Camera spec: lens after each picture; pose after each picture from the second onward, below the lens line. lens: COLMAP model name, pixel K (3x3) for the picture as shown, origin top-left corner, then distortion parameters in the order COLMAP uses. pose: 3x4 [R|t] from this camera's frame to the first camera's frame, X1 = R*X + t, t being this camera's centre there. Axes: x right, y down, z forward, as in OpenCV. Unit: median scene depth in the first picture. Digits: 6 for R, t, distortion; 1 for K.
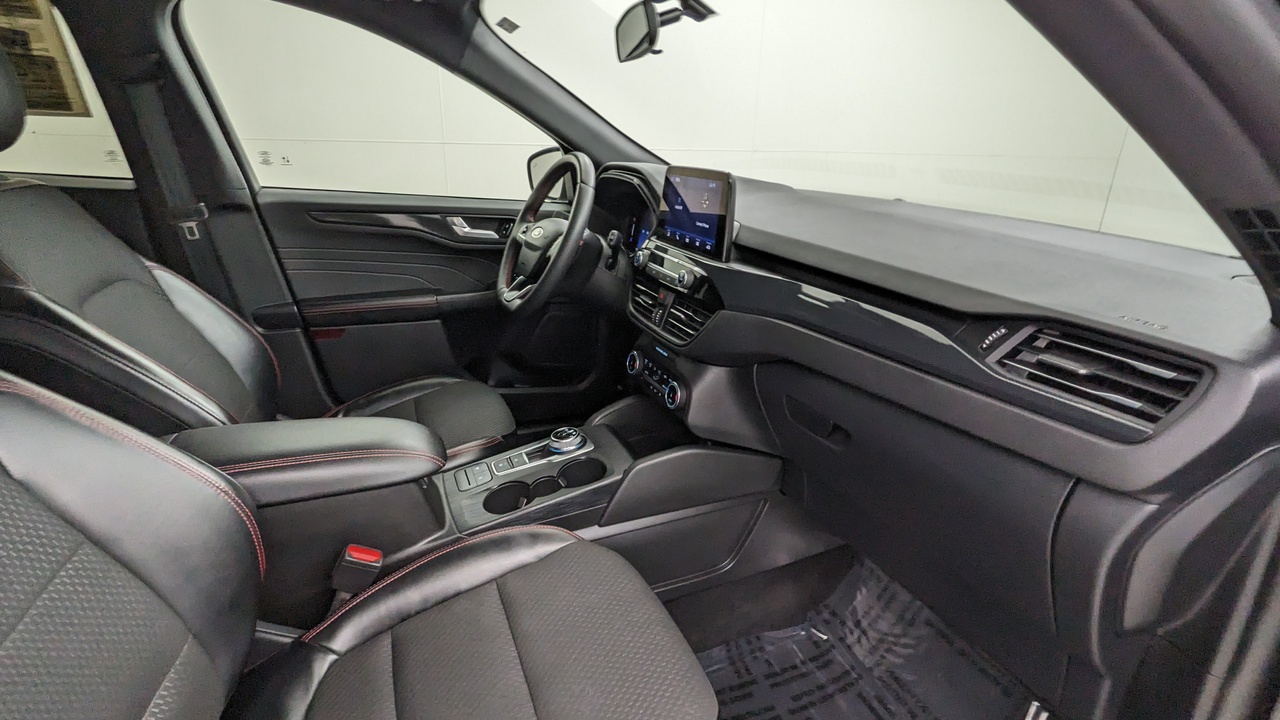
lens RADIAL K [[606.4, 0, 640.0], [0, 606.4, 360.0], [0, 0, 1]] dist [0.000947, -0.001519]
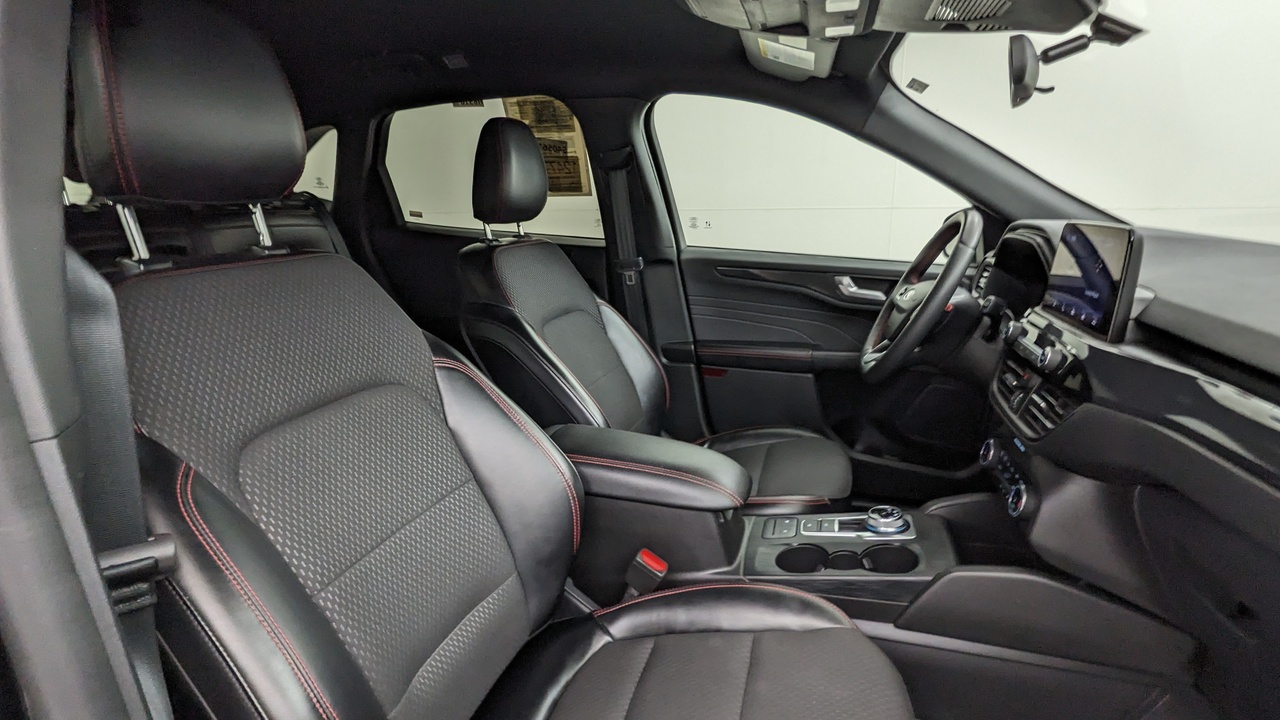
lens RADIAL K [[606.4, 0, 640.0], [0, 606.4, 360.0], [0, 0, 1]] dist [0.000947, -0.001519]
pose [[0.769779, 0.124917, -0.625969, 0.131496], [-0.186175, 0.981963, -0.032989, -0.003776], [0.610557, 0.141934, 0.779150, 0.038436]]
